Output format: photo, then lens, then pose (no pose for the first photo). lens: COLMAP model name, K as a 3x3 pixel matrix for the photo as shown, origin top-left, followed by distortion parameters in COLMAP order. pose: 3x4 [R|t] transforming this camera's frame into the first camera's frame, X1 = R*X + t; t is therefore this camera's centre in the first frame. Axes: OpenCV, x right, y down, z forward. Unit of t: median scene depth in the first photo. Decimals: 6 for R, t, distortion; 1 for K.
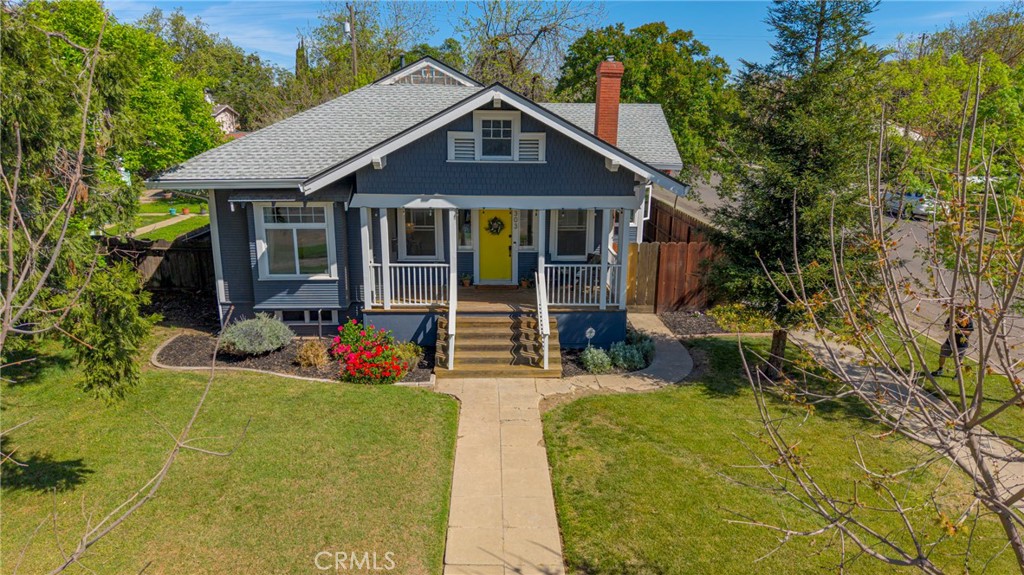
lens RADIAL K [[679.7, 0, 514.6], [0, 679.7, 289.1], [0, 0, 1]] dist [0.080713, -0.111881]
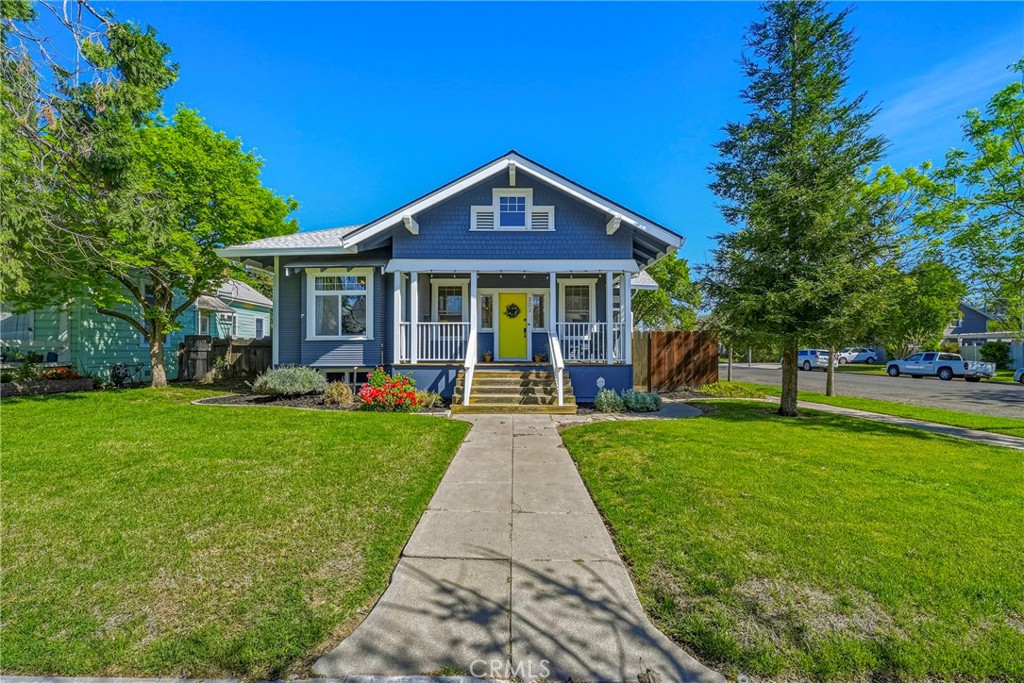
lens RADIAL K [[414.8, 0, 511.0], [0, 414.8, 348.6], [0, 0, 1]] dist [-0.001843, -0.000014]
pose [[0.999033, -0.008327, -0.043172, 0.000179], [-0.002881, 0.967400, -0.253238, 0.182734], [0.043873, 0.253118, 0.966440, 0.362860]]
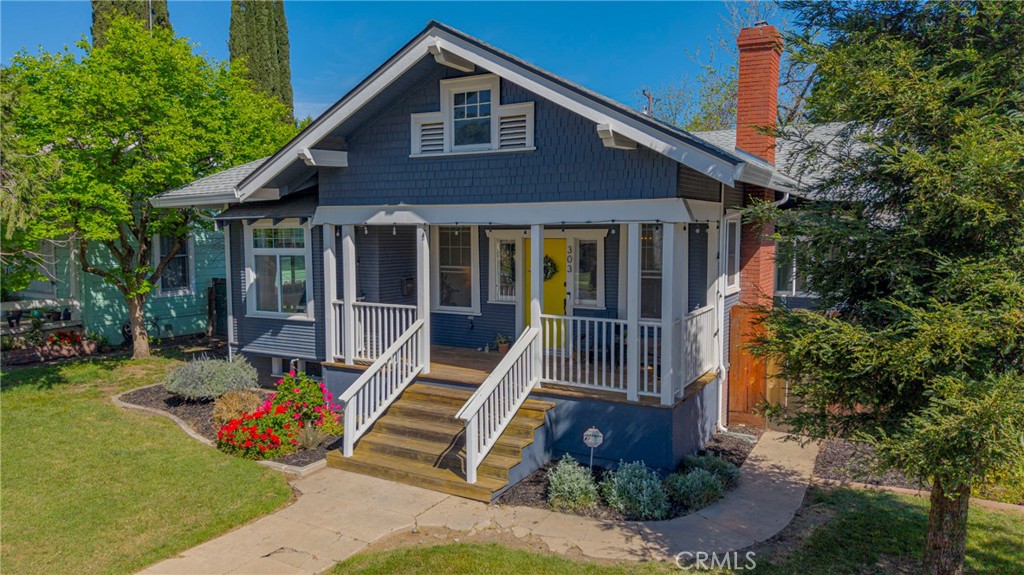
lens RADIAL K [[679.7, 0, 514.6], [0, 679.7, 289.1], [0, 0, 1]] dist [0.080713, -0.111881]
pose [[0.851852, 0.033609, -0.522703, 0.358185], [-0.121762, 0.983307, -0.135211, 0.028774], [0.509433, 0.178825, 0.841724, 0.475671]]
